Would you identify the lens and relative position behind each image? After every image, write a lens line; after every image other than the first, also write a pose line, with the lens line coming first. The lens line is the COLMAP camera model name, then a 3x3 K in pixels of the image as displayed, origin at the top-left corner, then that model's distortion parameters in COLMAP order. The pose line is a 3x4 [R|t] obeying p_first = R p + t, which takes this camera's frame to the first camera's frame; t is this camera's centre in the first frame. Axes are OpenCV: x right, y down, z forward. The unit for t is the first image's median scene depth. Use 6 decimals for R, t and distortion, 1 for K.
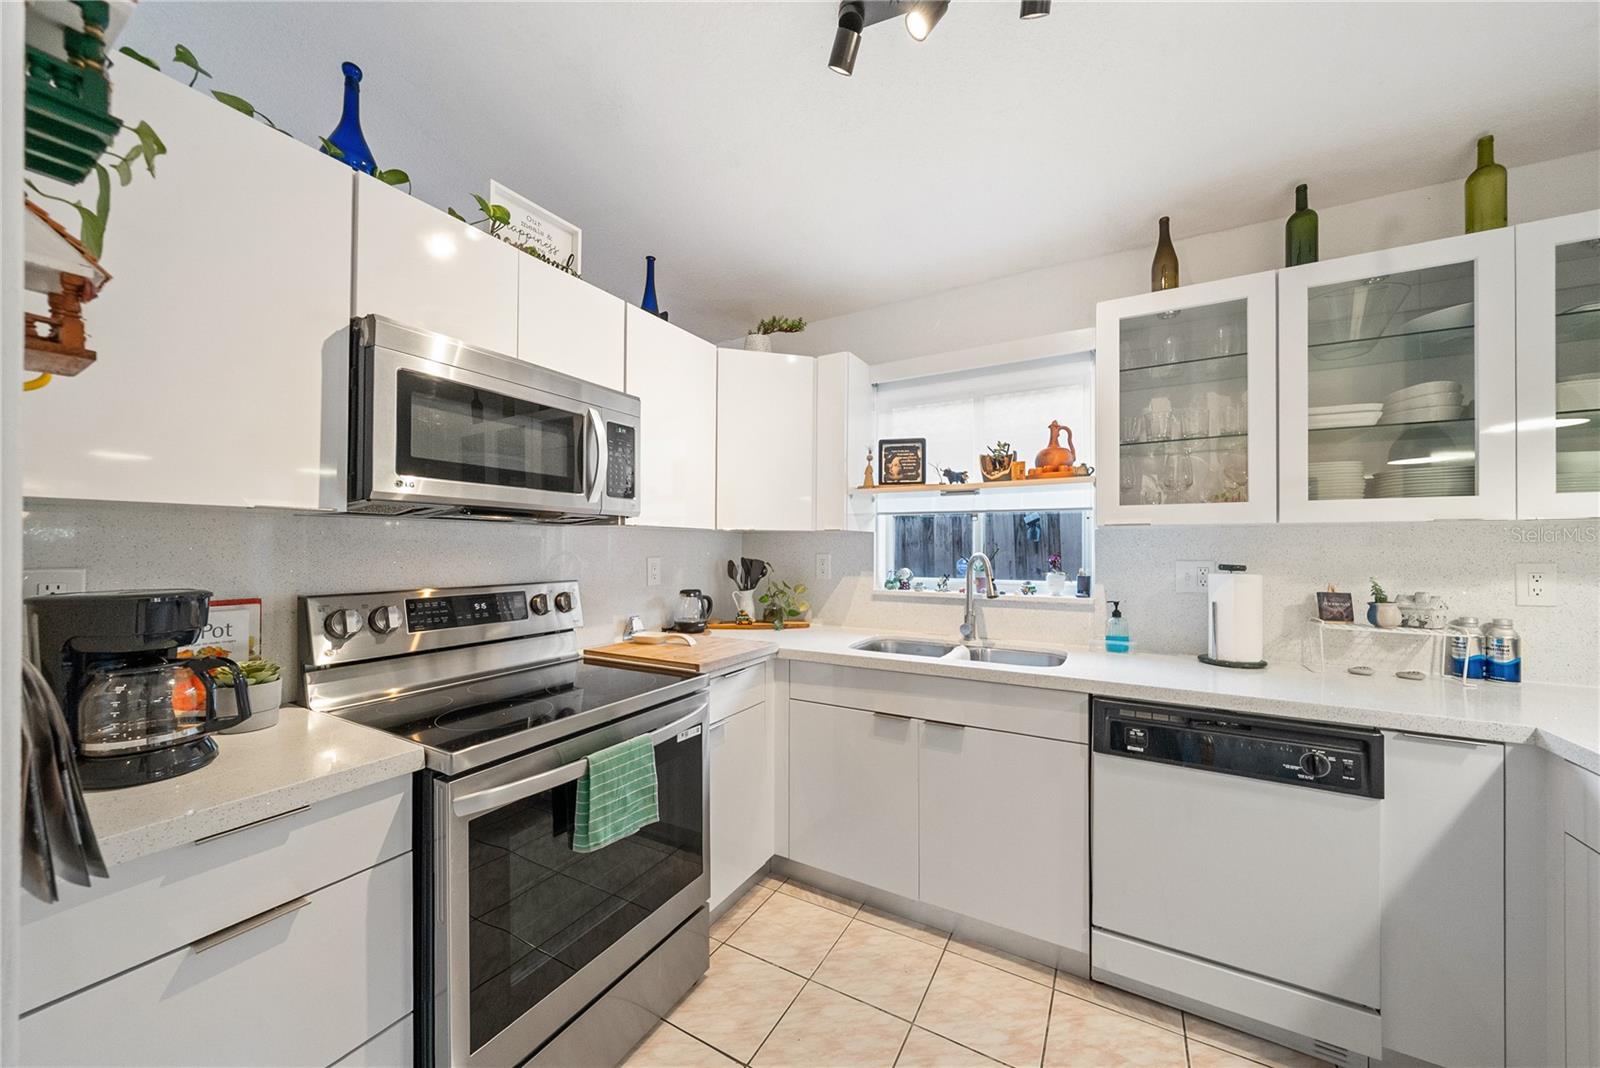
lens RADIAL K [[563.1, 0, 803.0], [0, 563.1, 550.6], [0, 0, 1]] dist [0.000105, 0.000075]
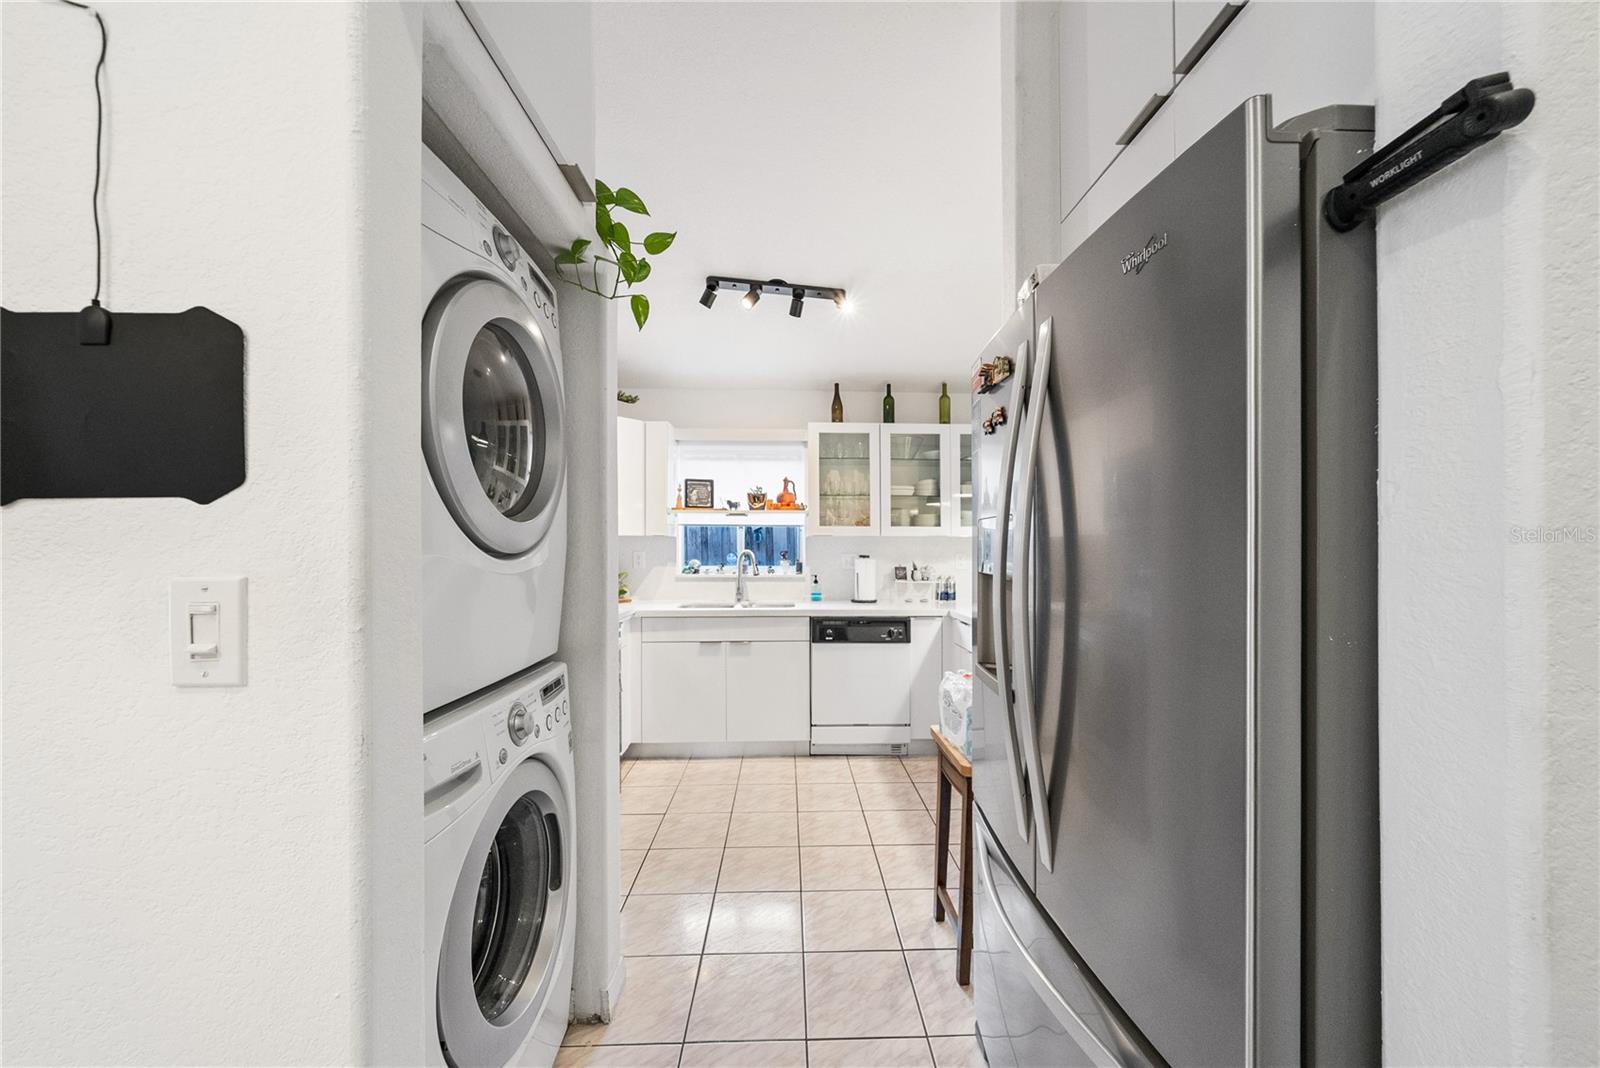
lens RADIAL K [[563.1, 0, 803.0], [0, 563.1, 550.6], [0, 0, 1]] dist [0.000105, 0.000075]
pose [[0.855834, -0.004267, 0.517234, -0.495816], [0.003351, 0.999991, 0.002705, 0.001864], [-0.517240, -0.000582, 0.855840, -0.648463]]
